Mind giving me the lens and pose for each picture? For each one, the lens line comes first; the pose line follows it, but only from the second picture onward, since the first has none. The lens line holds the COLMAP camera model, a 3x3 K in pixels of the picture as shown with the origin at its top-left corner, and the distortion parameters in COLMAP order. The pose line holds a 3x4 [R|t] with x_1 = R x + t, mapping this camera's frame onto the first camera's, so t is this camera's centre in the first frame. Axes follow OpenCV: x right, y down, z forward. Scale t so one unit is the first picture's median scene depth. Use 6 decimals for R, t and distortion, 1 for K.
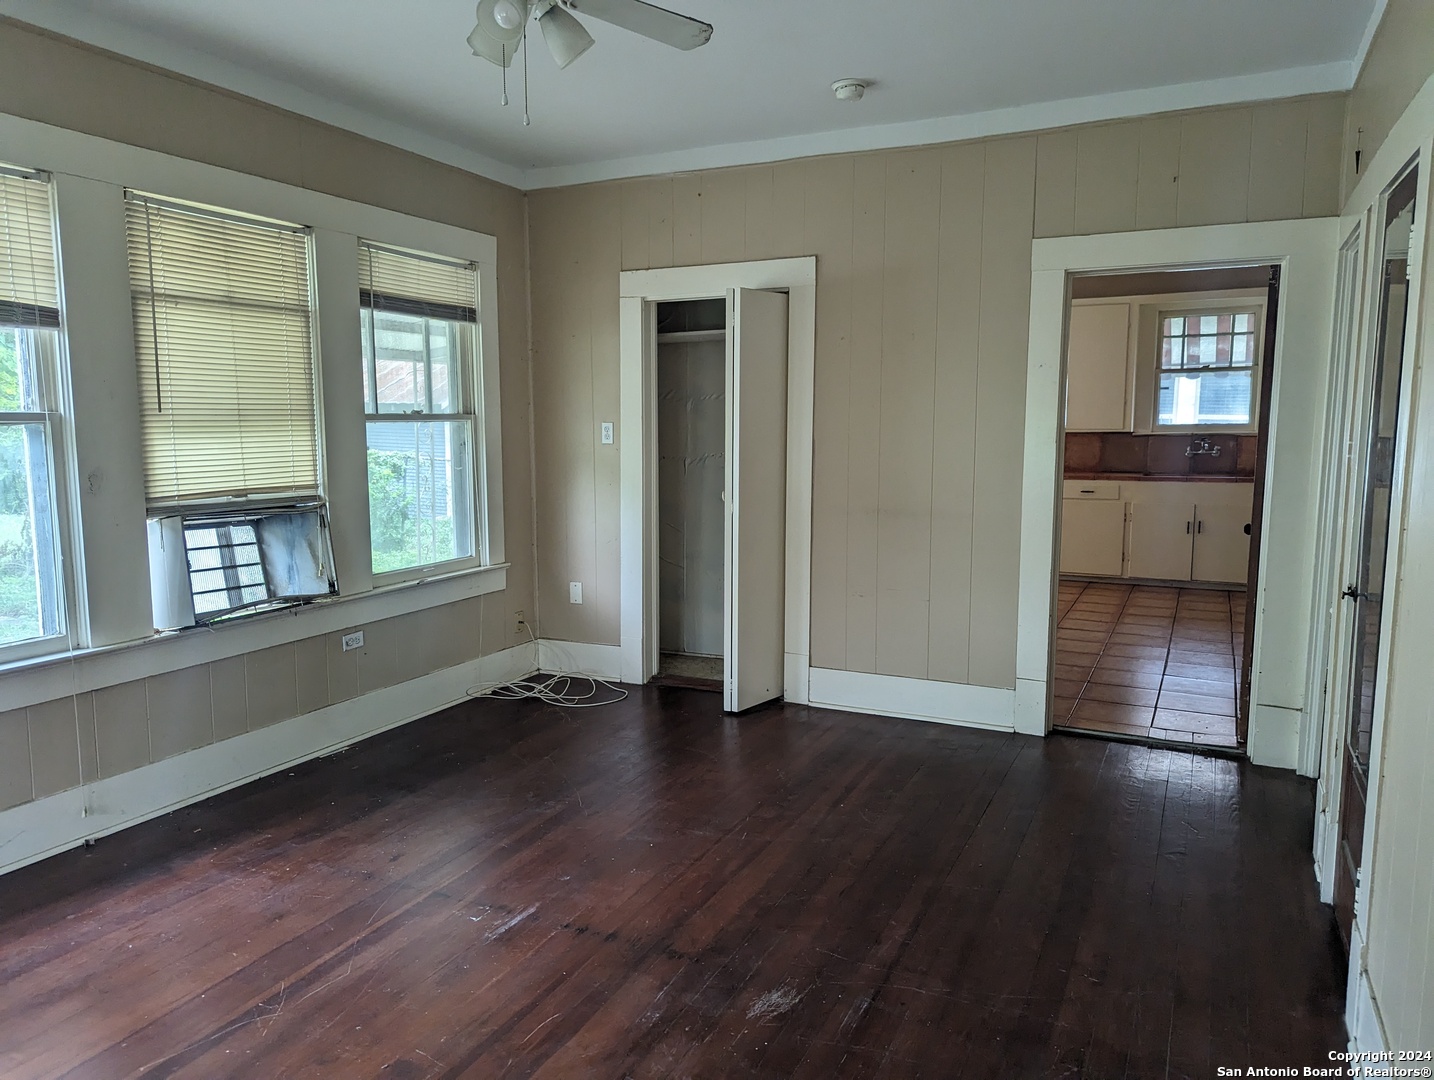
lens RADIAL K [[1029.9, 0, 722.9], [0, 1029.9, 523.8], [0, 0, 1]] dist [0.048236, -0.001824]
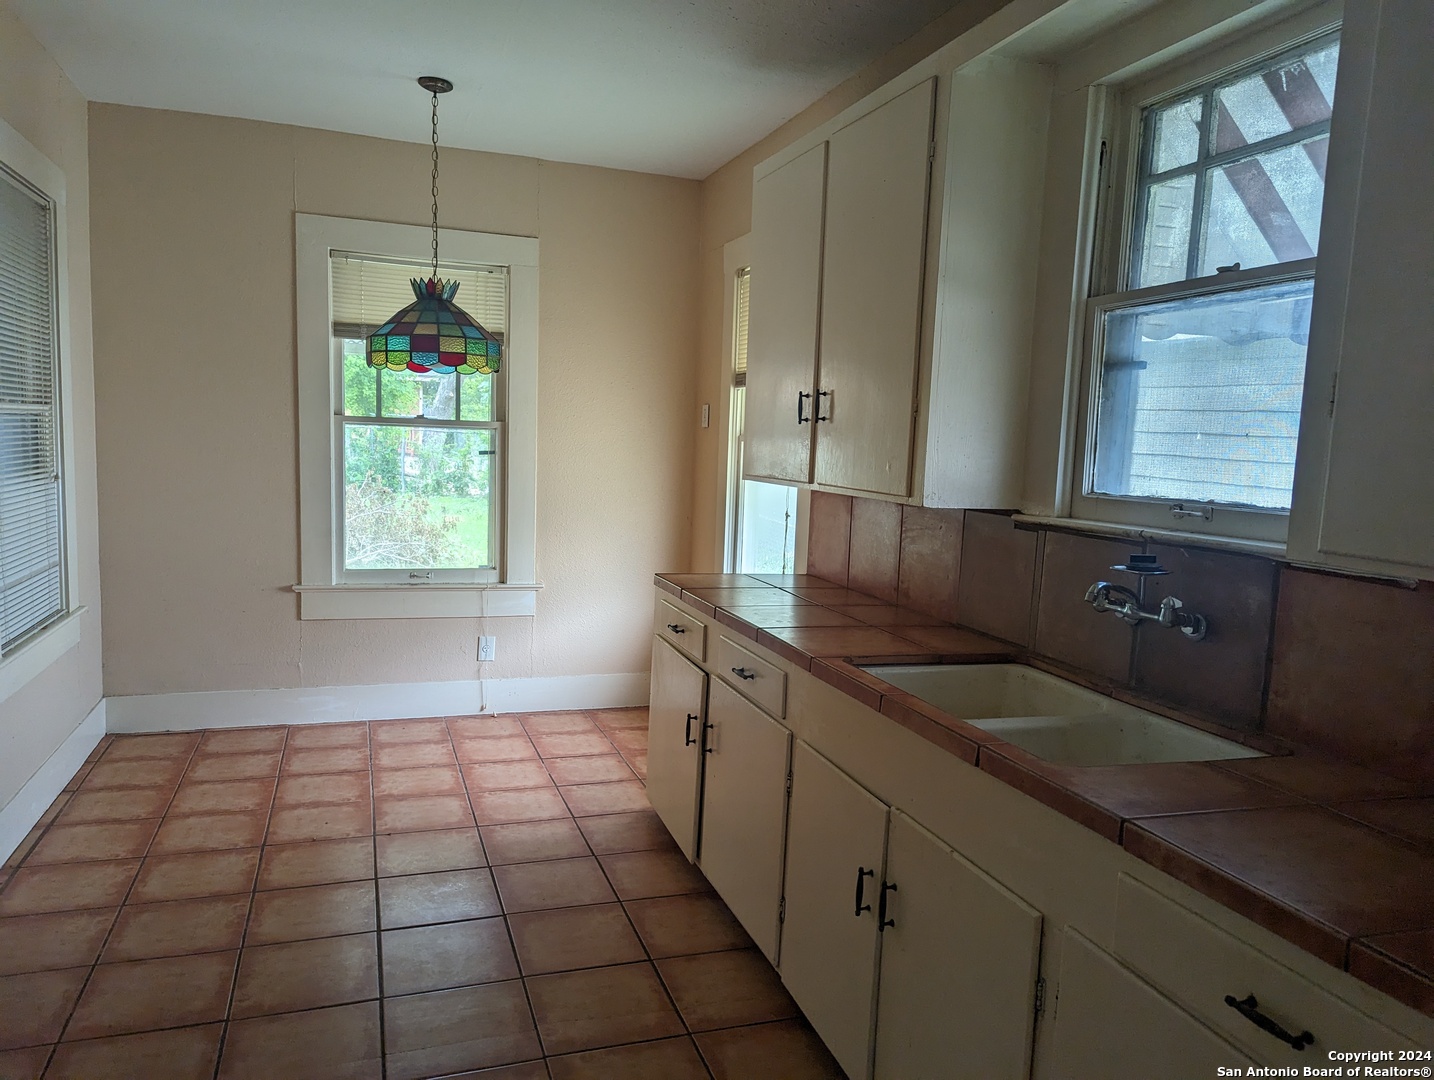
lens RADIAL K [[1024.4, 0, 706.4], [0, 1024.4, 540.3], [0, 0, 1]] dist [0.063296, -0.069232]
pose [[0.691930, 0.099517, -0.715073, 0.554887], [-0.115867, 0.992923, 0.026068, -0.078282], [0.712606, 0.064816, 0.698564, 0.733190]]
